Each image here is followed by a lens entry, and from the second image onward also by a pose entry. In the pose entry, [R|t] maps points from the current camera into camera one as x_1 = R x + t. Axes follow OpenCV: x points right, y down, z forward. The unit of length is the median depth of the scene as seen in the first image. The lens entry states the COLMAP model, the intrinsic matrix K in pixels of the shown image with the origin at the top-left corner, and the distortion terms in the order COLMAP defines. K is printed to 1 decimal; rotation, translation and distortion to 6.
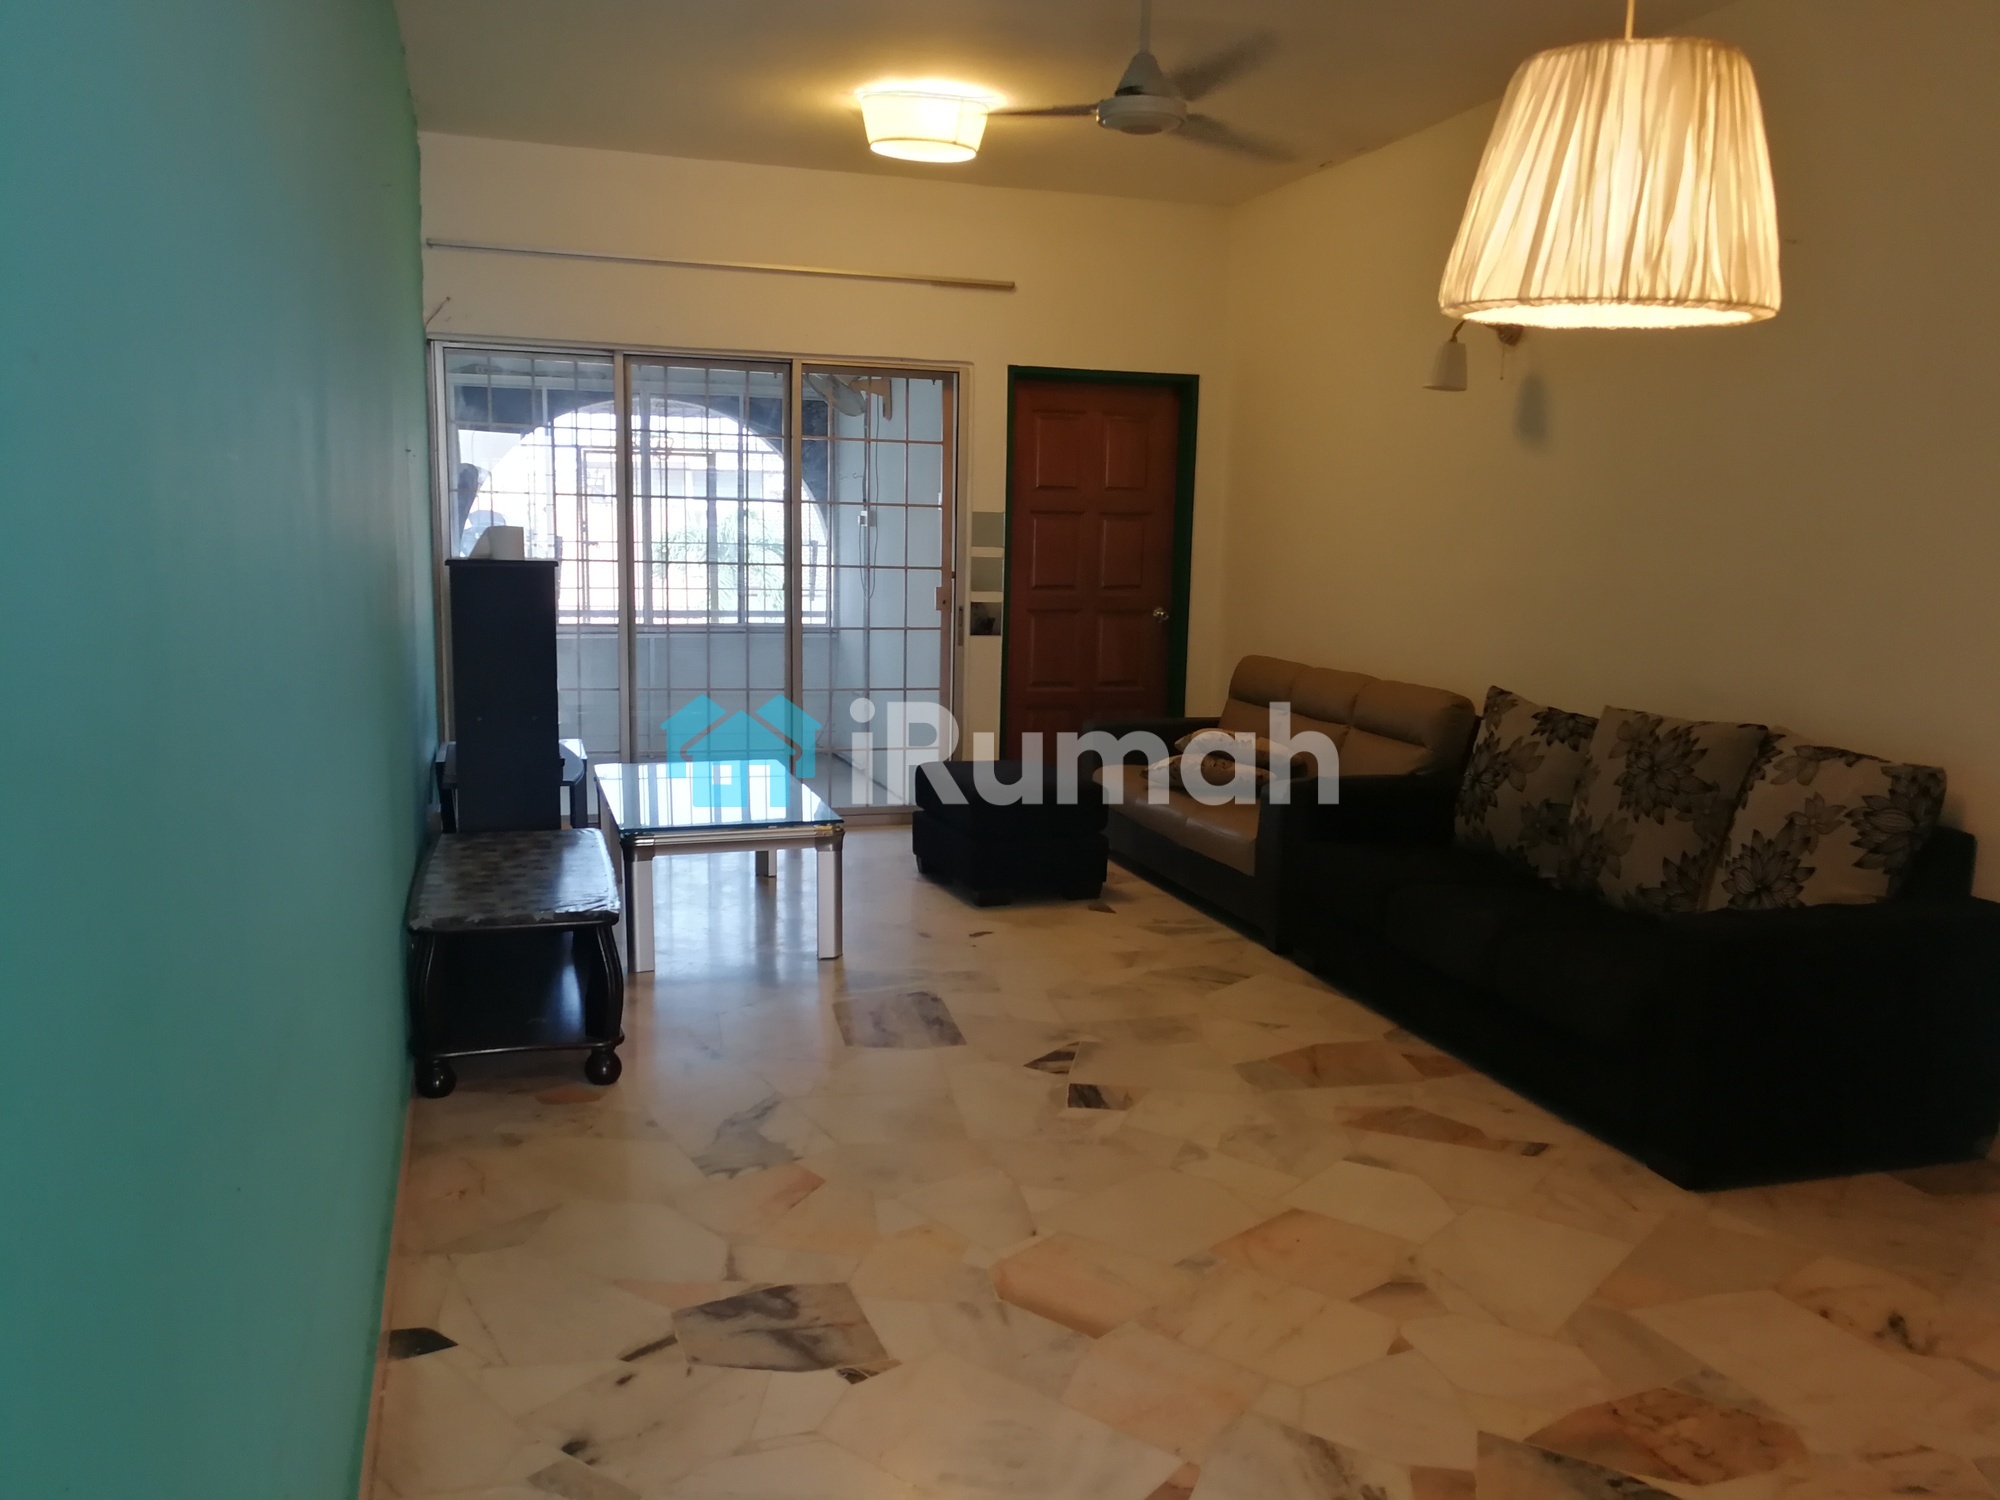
lens RADIAL K [[1578.3, 0, 1003.9], [0, 1578.3, 748.7], [0, 0, 1]] dist [0.046330, 0.004337]
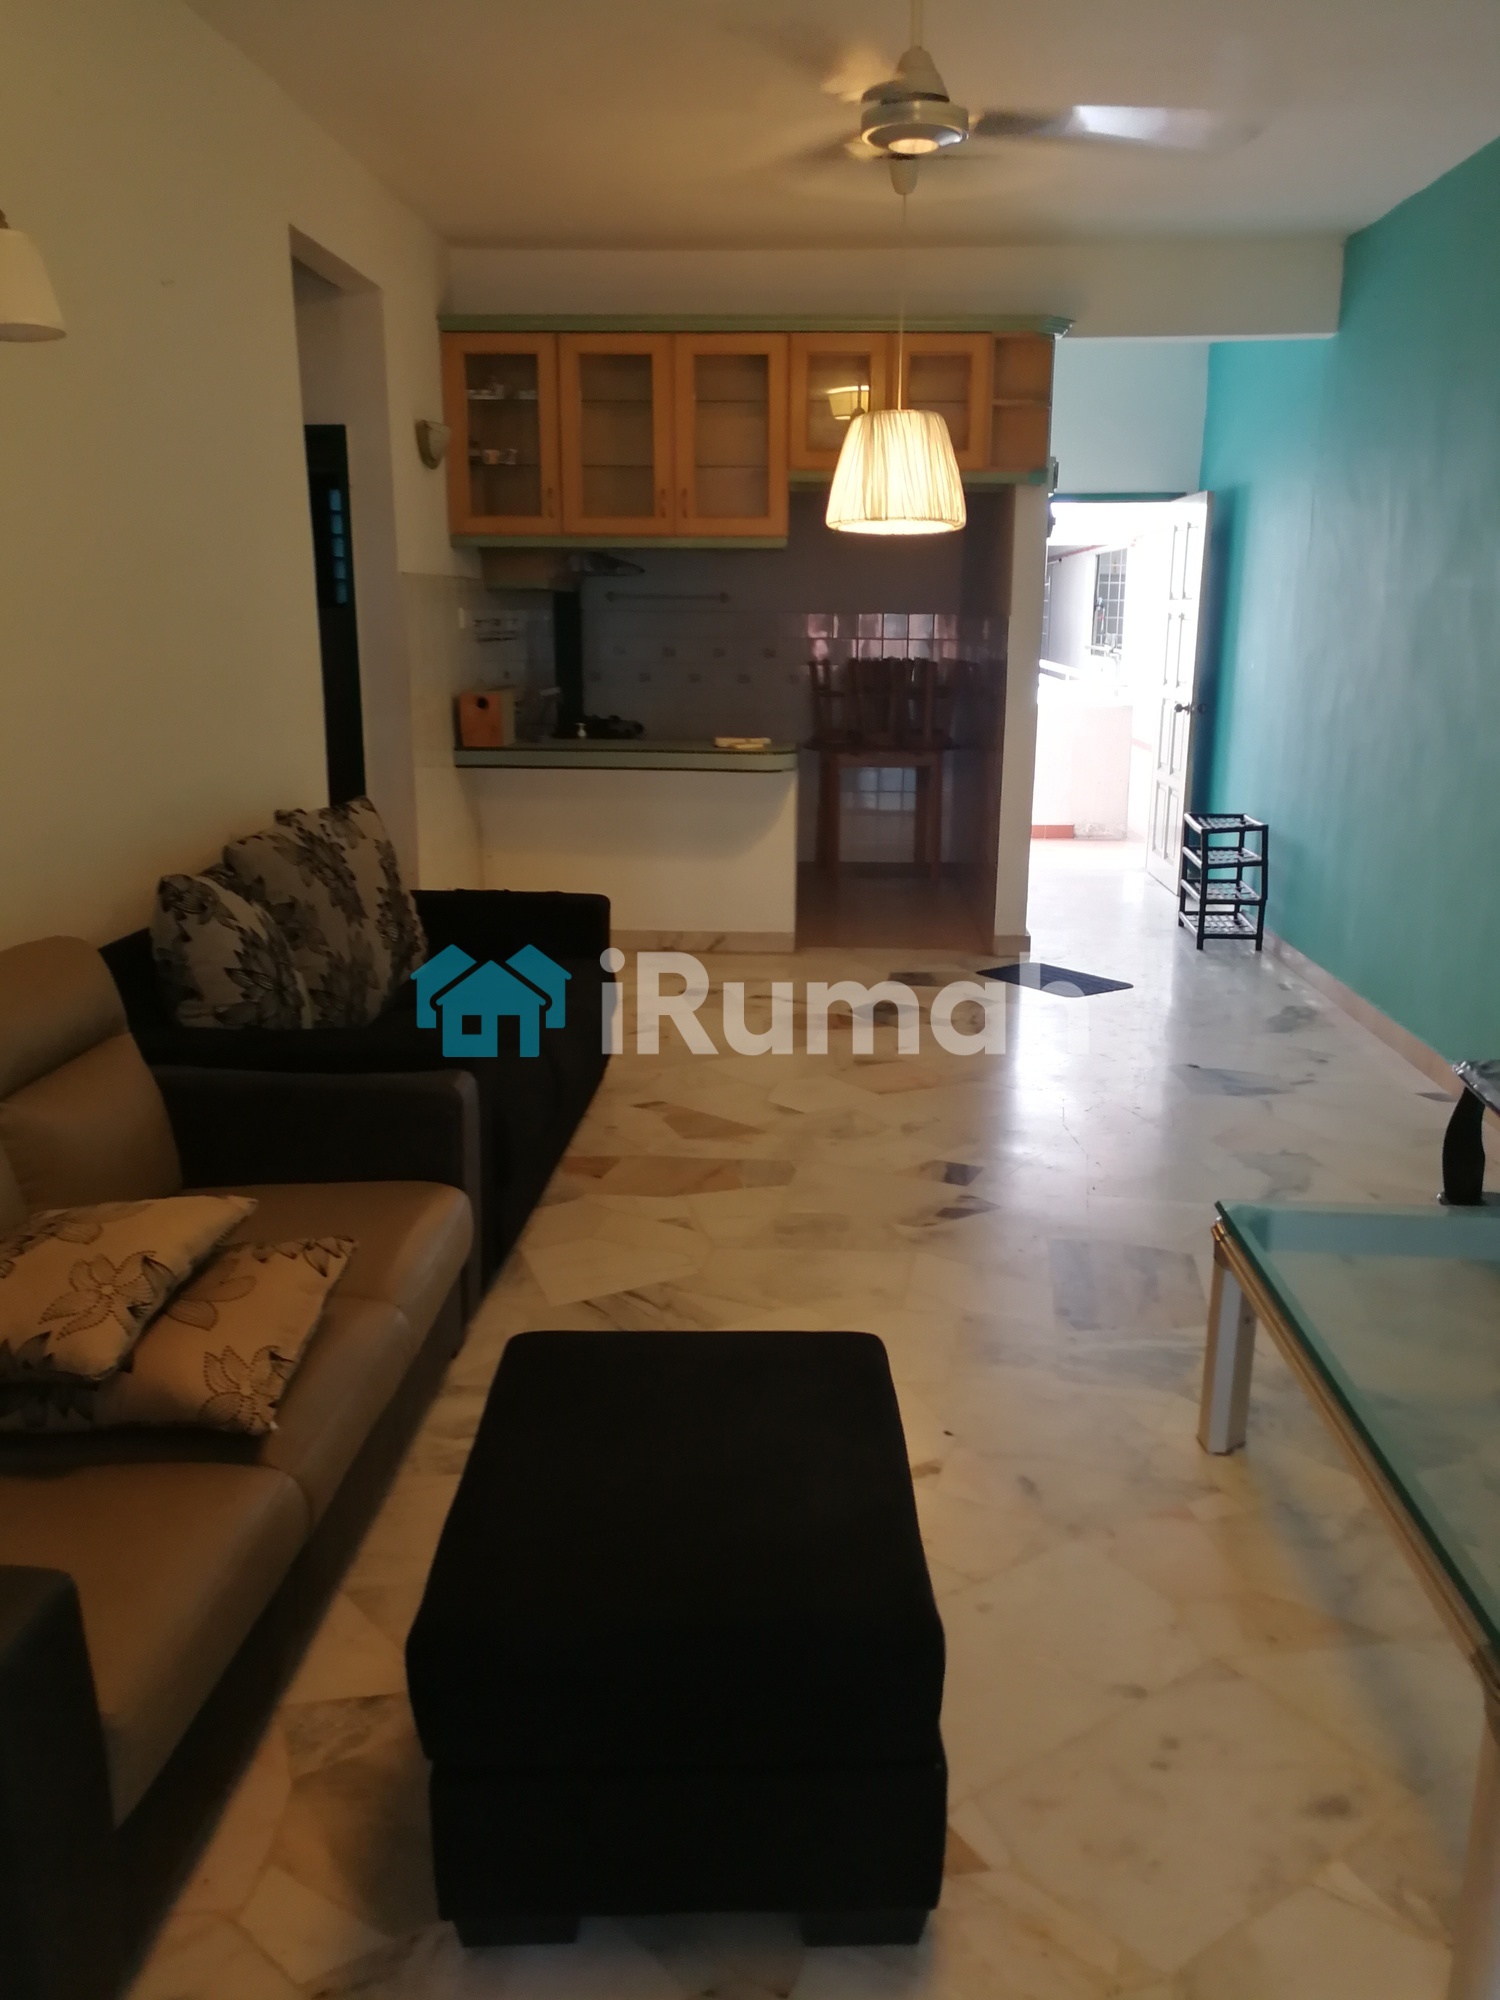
lens RADIAL K [[1578.3, 0, 762.3], [0, 1578.3, 1007.1], [0, 0, 1]] dist [0.046330, 0.004337]
pose [[-0.934184, -0.115921, 0.337434, -0.162876], [0.022097, 0.925135, 0.378994, -0.280691], [-0.356106, 0.361506, -0.861685, 1.845954]]
